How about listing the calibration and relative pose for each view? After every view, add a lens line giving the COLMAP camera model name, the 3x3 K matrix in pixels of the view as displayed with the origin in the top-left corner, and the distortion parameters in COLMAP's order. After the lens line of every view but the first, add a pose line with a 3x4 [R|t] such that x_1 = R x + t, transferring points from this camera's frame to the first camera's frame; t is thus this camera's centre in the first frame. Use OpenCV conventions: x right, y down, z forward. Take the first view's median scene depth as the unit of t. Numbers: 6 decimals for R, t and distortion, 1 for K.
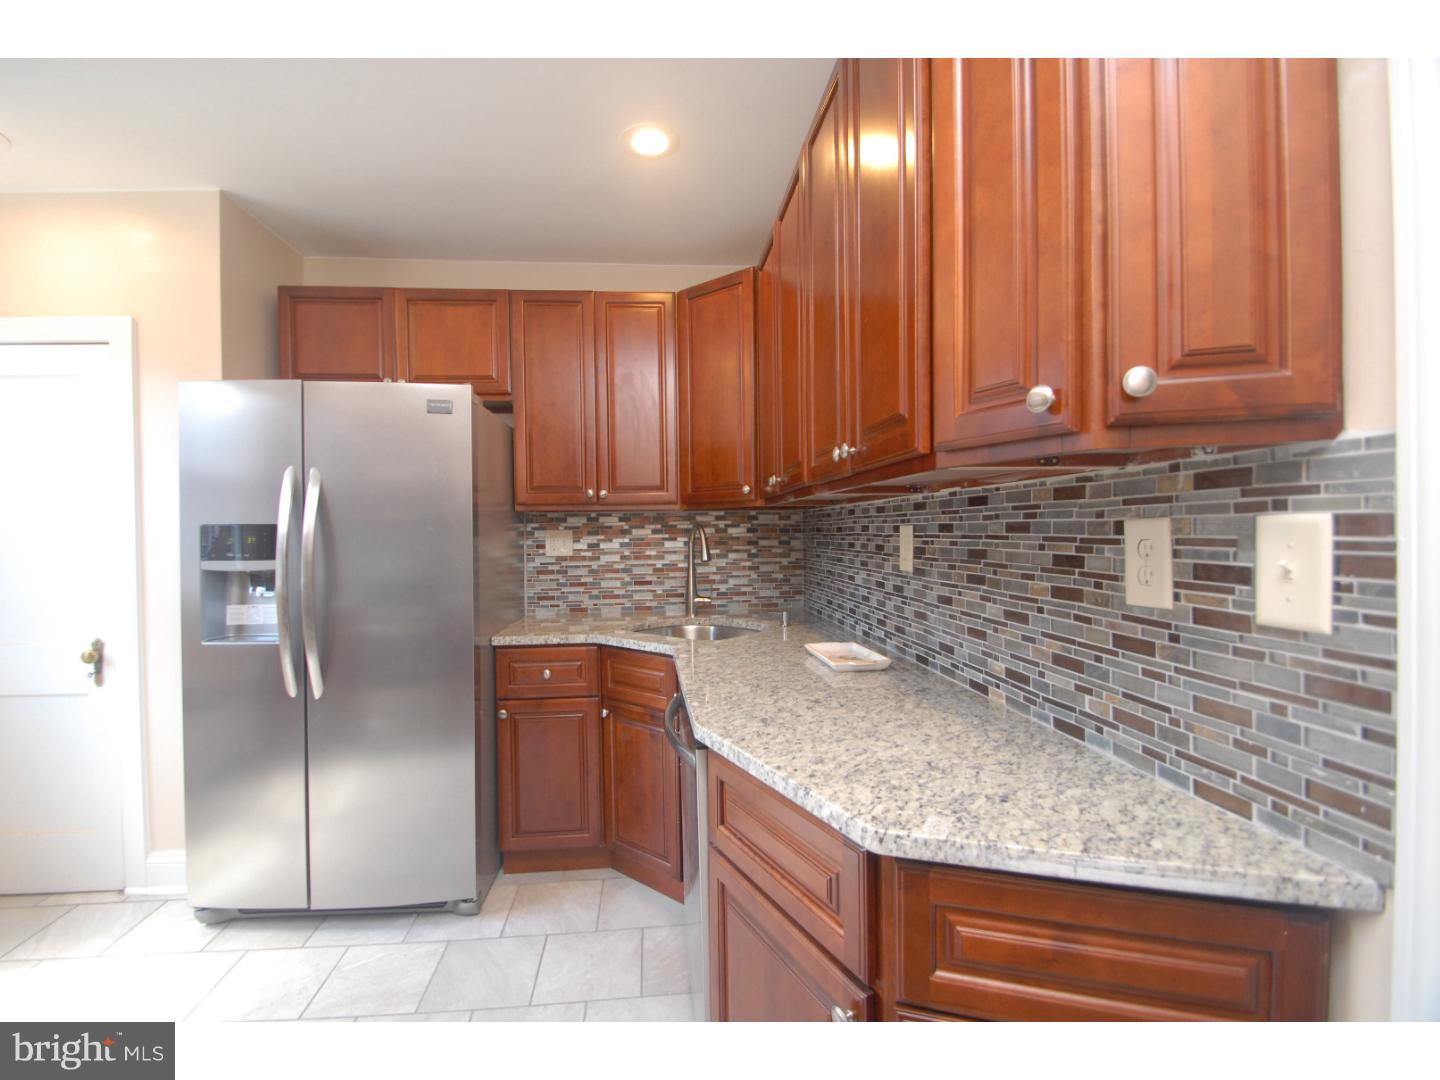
lens RADIAL K [[633.4, 0, 704.2], [0, 633.4, 538.0], [0, 0, 1]] dist [0.018615, -0.019936]
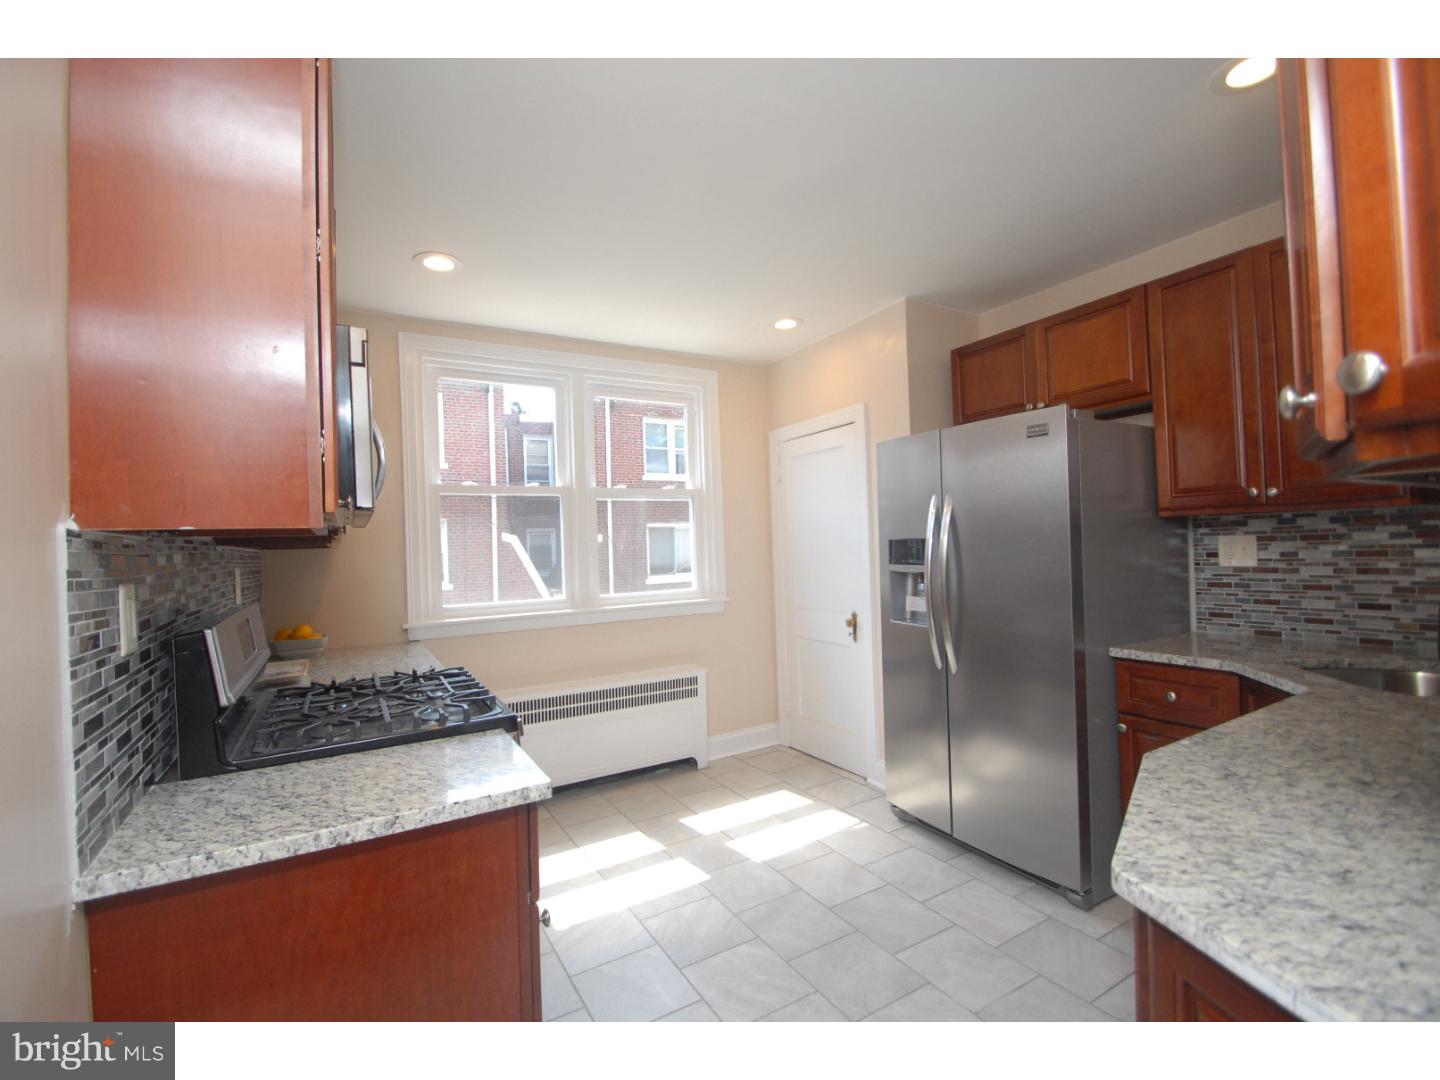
lens RADIAL K [[633.4, 0, 704.2], [0, 633.4, 538.0], [0, 0, 1]] dist [0.018615, -0.019936]
pose [[0.420525, -0.011702, -0.907206, 0.302521], [0.014961, 0.999870, -0.005963, -0.018879], [0.907158, -0.011065, 0.420645, 0.003724]]
